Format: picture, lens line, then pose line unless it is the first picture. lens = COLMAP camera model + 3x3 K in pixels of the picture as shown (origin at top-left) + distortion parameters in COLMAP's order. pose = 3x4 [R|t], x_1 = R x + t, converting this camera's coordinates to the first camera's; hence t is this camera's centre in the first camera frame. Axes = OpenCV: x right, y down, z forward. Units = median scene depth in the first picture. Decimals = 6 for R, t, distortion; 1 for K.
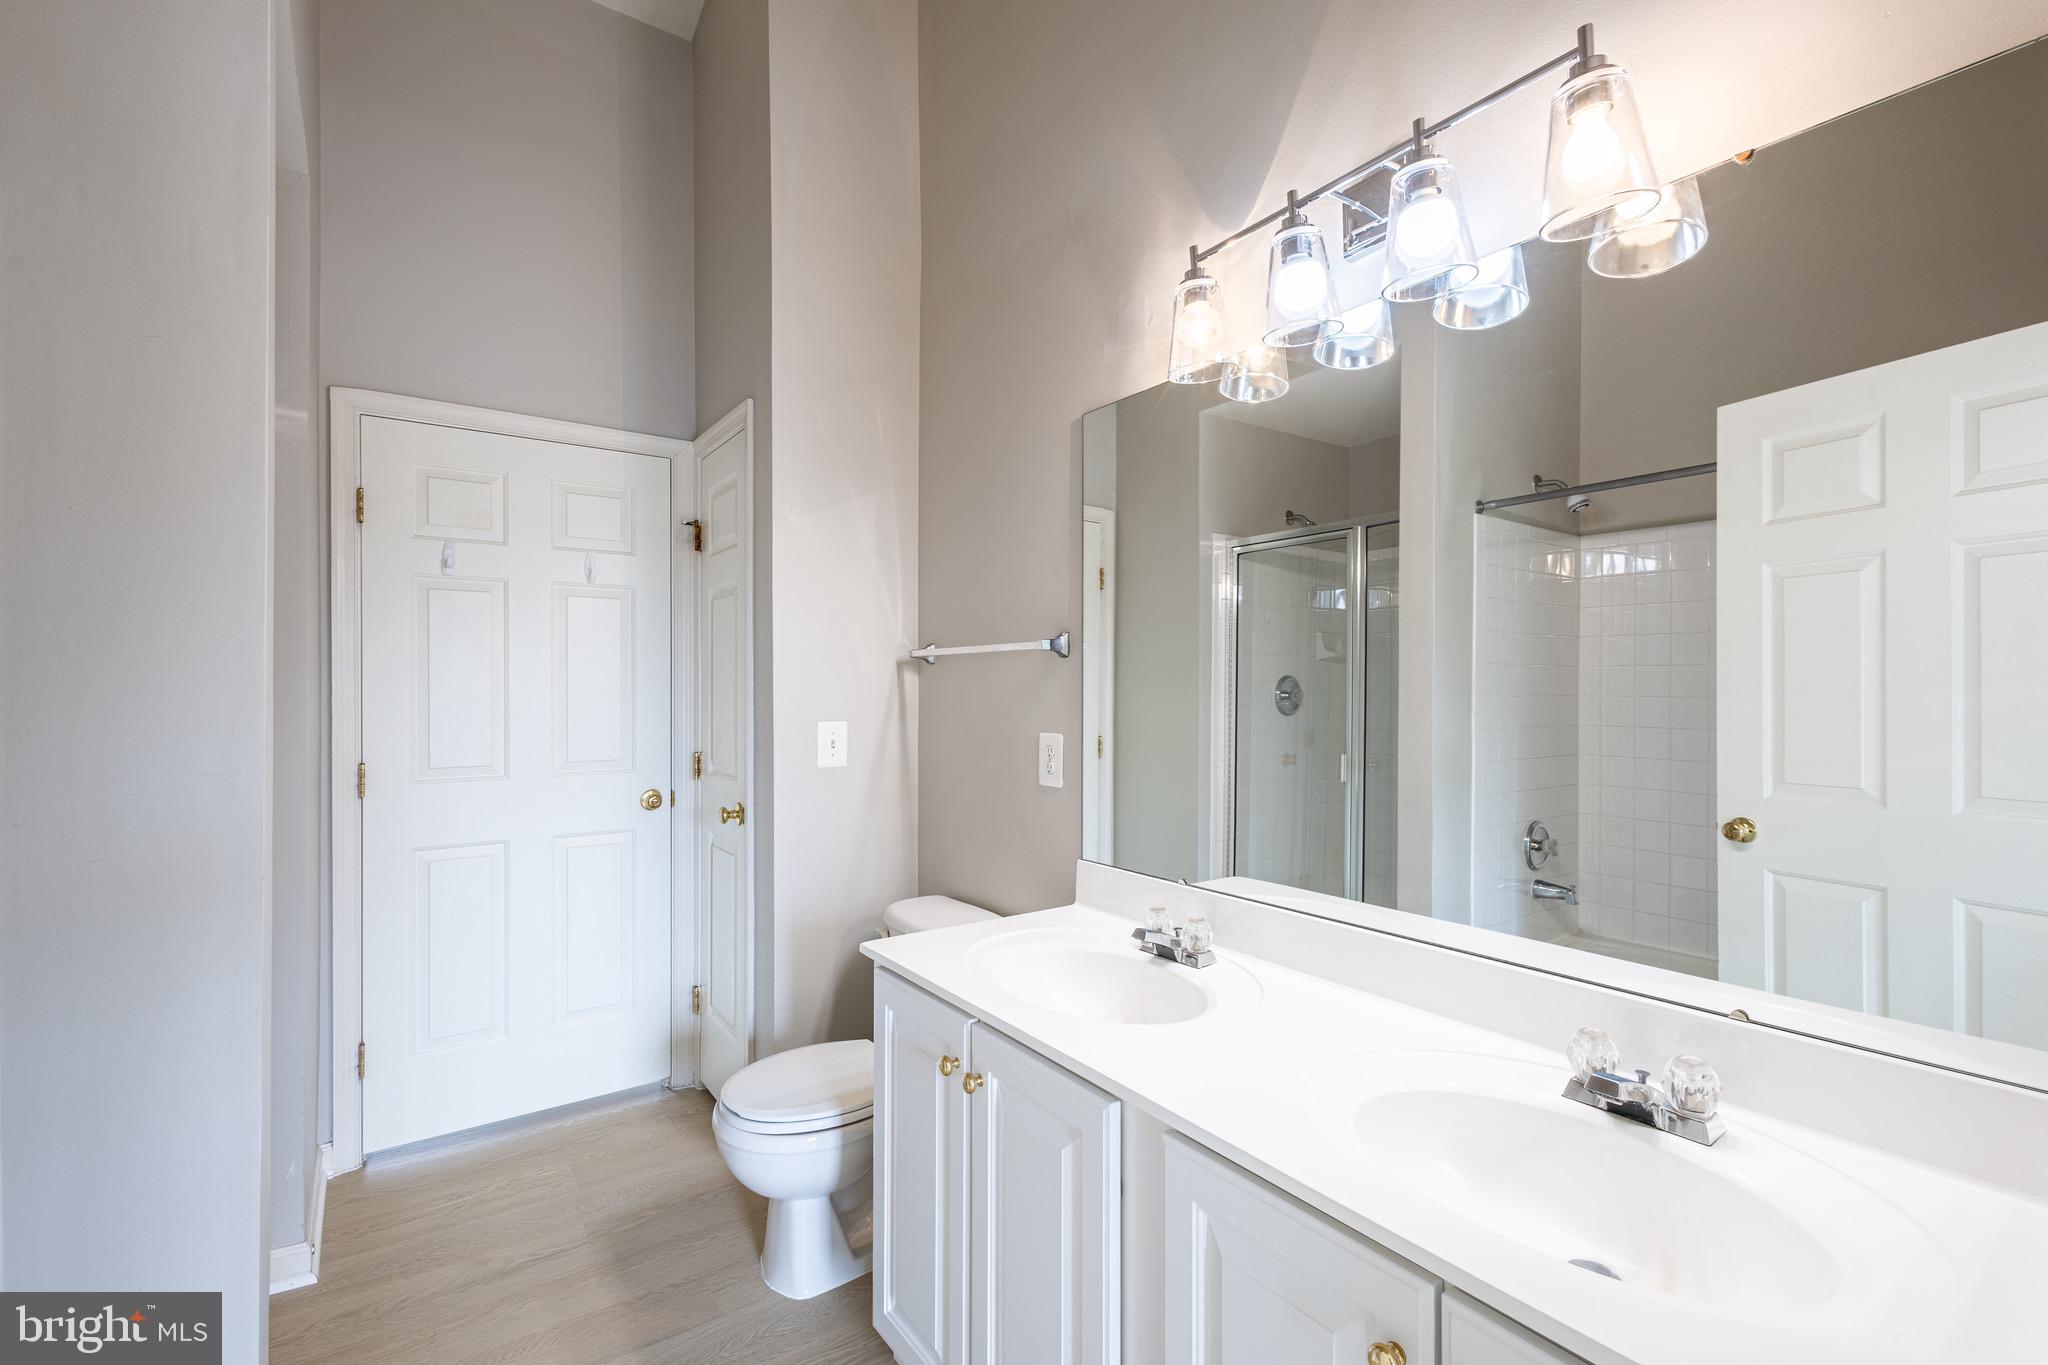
lens RADIAL K [[882.2, 0, 1046.3], [0, 882.2, 696.6], [0, 0, 1]] dist [0.005441, -0.001546]
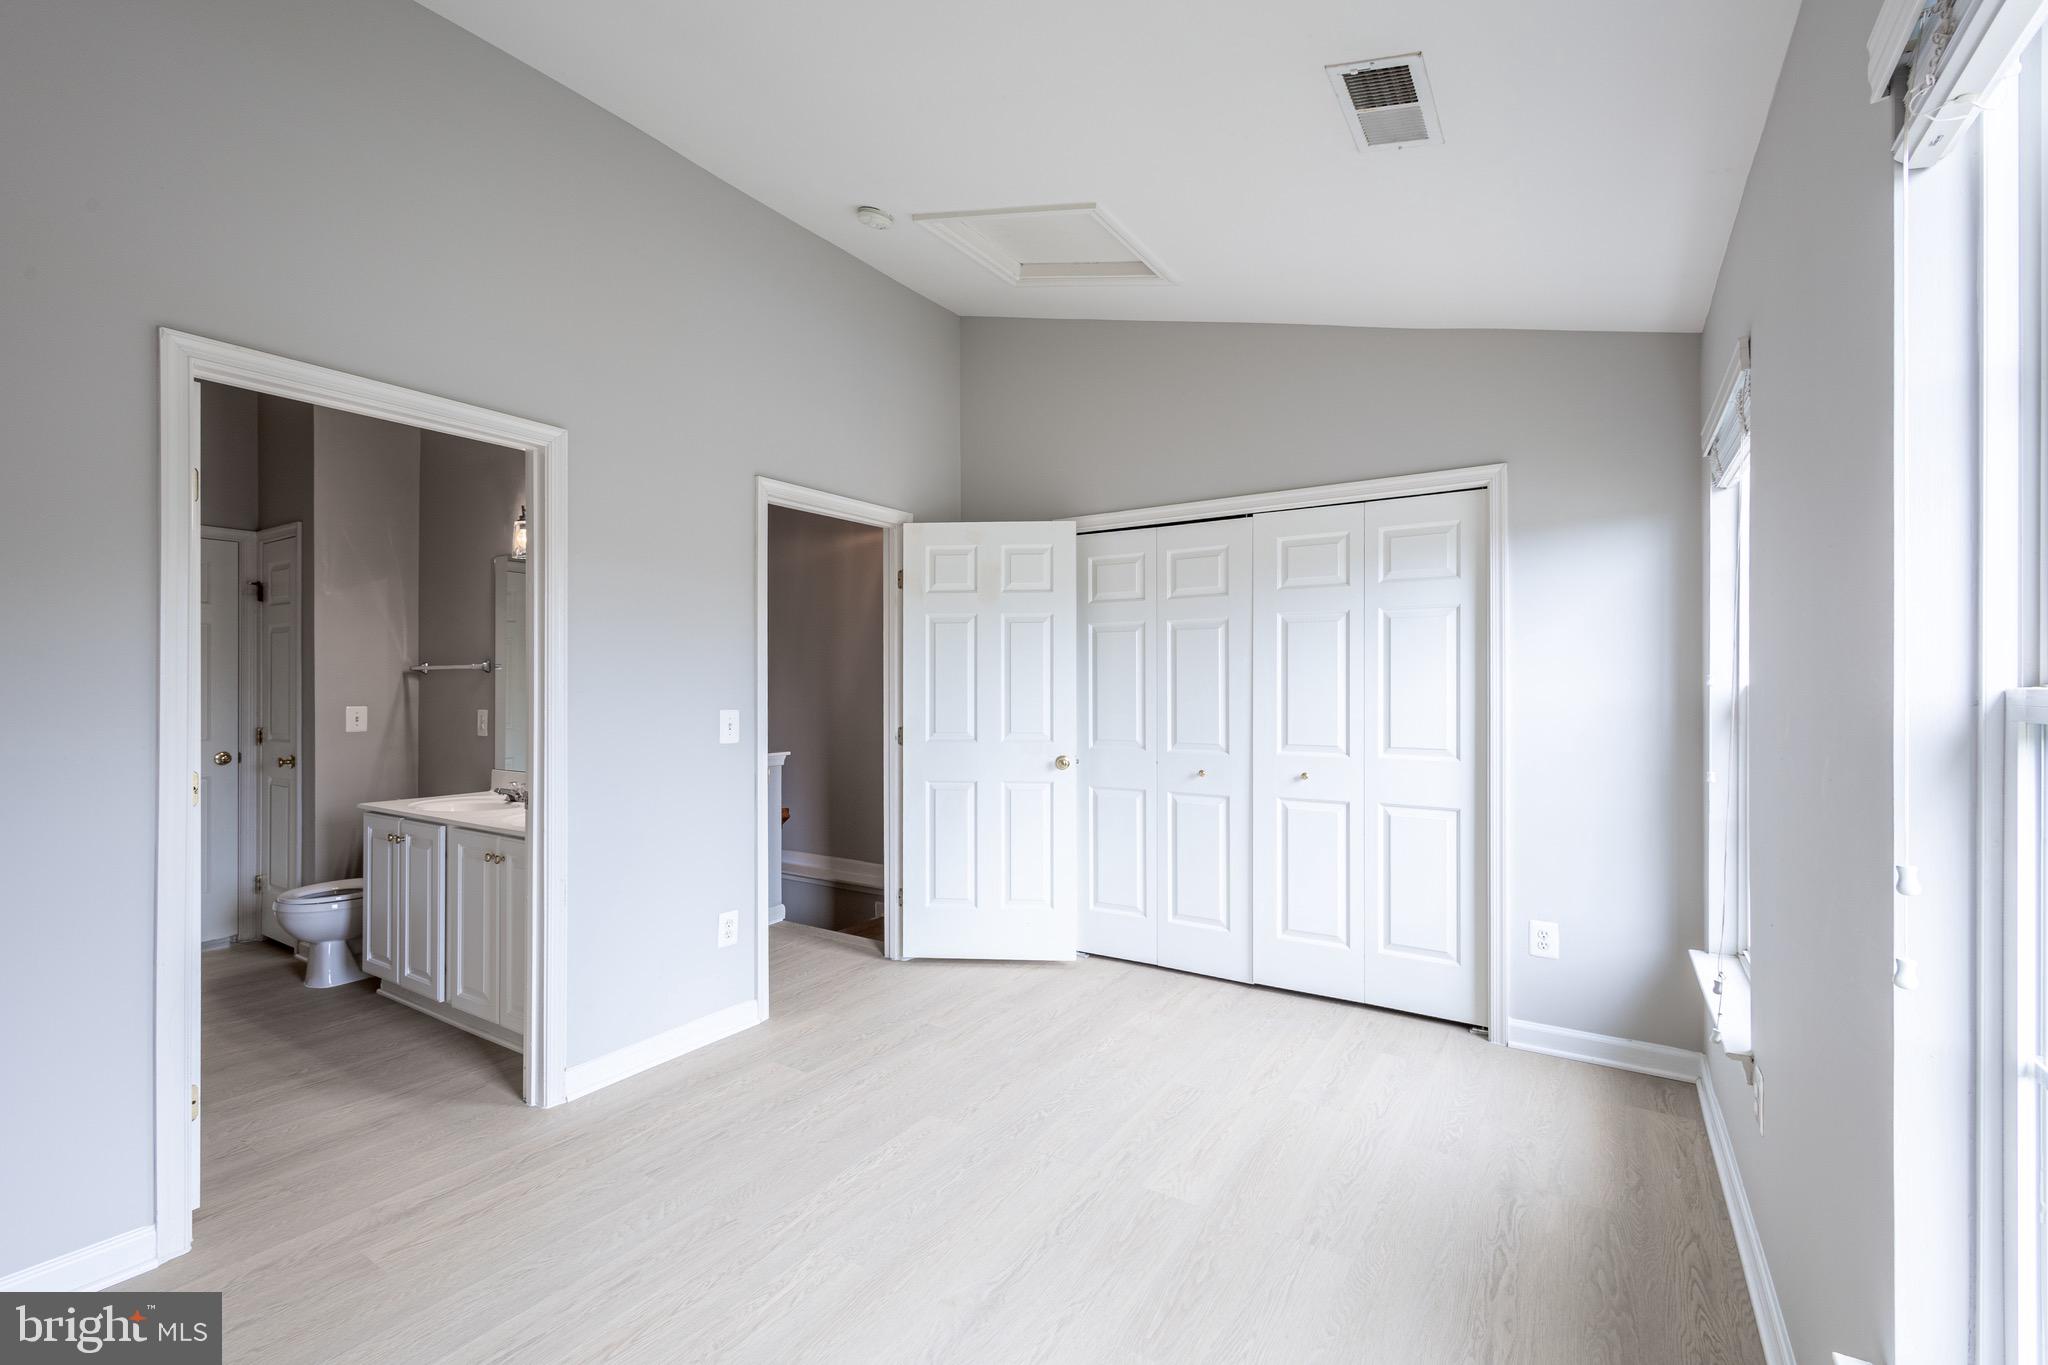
lens RADIAL K [[882.2, 0, 1041.8], [0, 882.2, 695.1], [0, 0, 1]] dist [0.005441, -0.001546]
pose [[0.936171, 0.000084, 0.351545, 0.399185], [0.000764, 0.999997, -0.002275, 0.010673], [-0.351544, 0.002398, 0.936168, -1.085658]]
